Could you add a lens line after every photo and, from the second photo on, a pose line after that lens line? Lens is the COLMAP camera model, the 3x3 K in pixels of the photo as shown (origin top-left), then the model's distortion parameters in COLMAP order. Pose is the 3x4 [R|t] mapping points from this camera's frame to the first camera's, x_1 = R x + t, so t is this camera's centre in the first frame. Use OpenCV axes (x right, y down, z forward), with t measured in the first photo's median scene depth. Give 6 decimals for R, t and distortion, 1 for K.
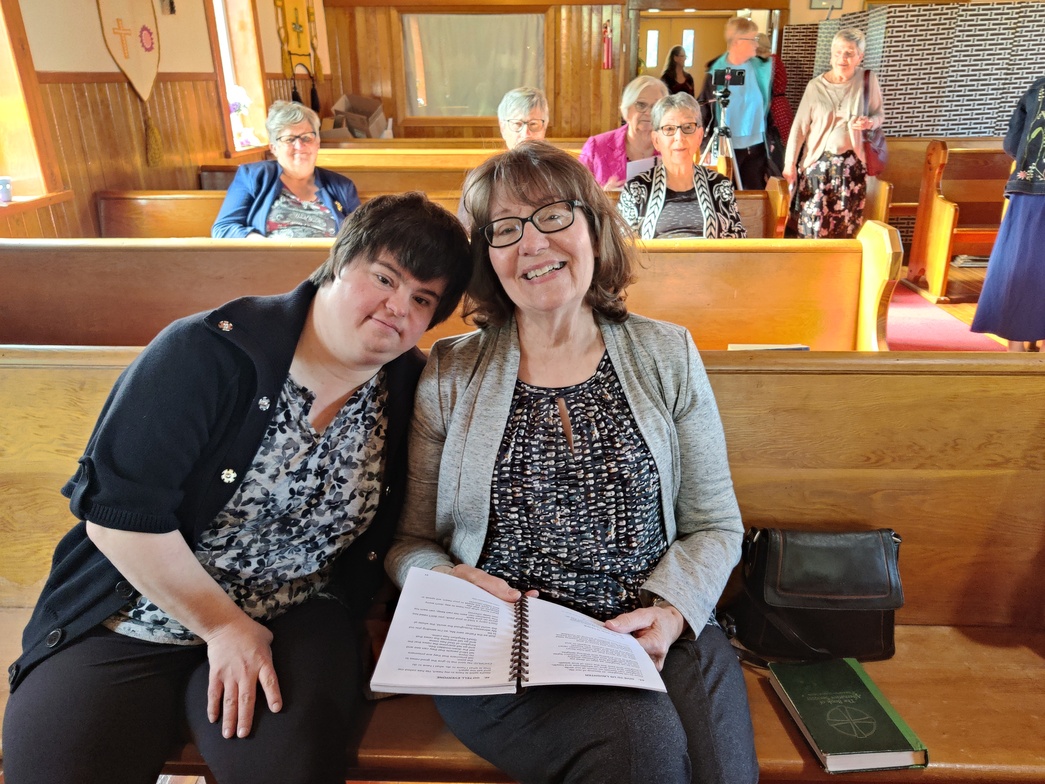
lens RADIAL K [[780.5, 0, 521.7], [0, 780.5, 388.7], [0, 0, 1]] dist [-0.004659, -0.007076]
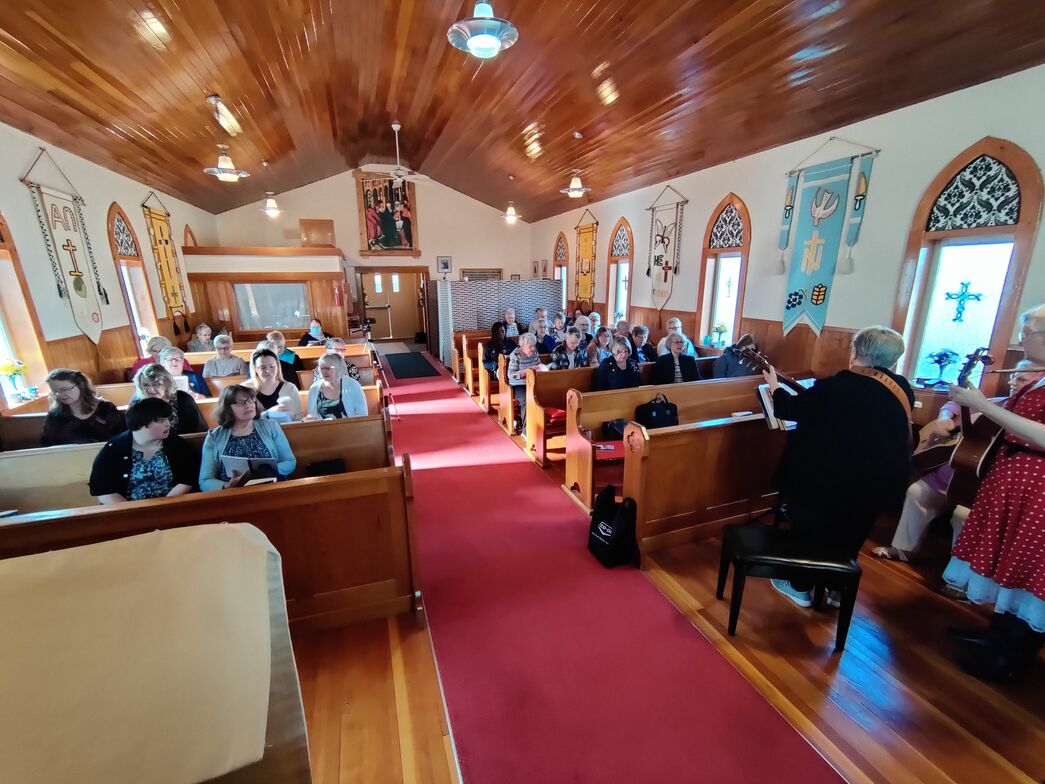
lens RADIAL K [[455.0, 0, 521.0], [0, 455.0, 402.5], [0, 0, 1]] dist [-0.004055, 0.000361]
pose [[0.934995, -0.098453, 0.340723, 0.183688], [0.132307, 0.988172, -0.077534, 0.060832], [-0.329059, 0.117574, 0.936961, -0.551996]]
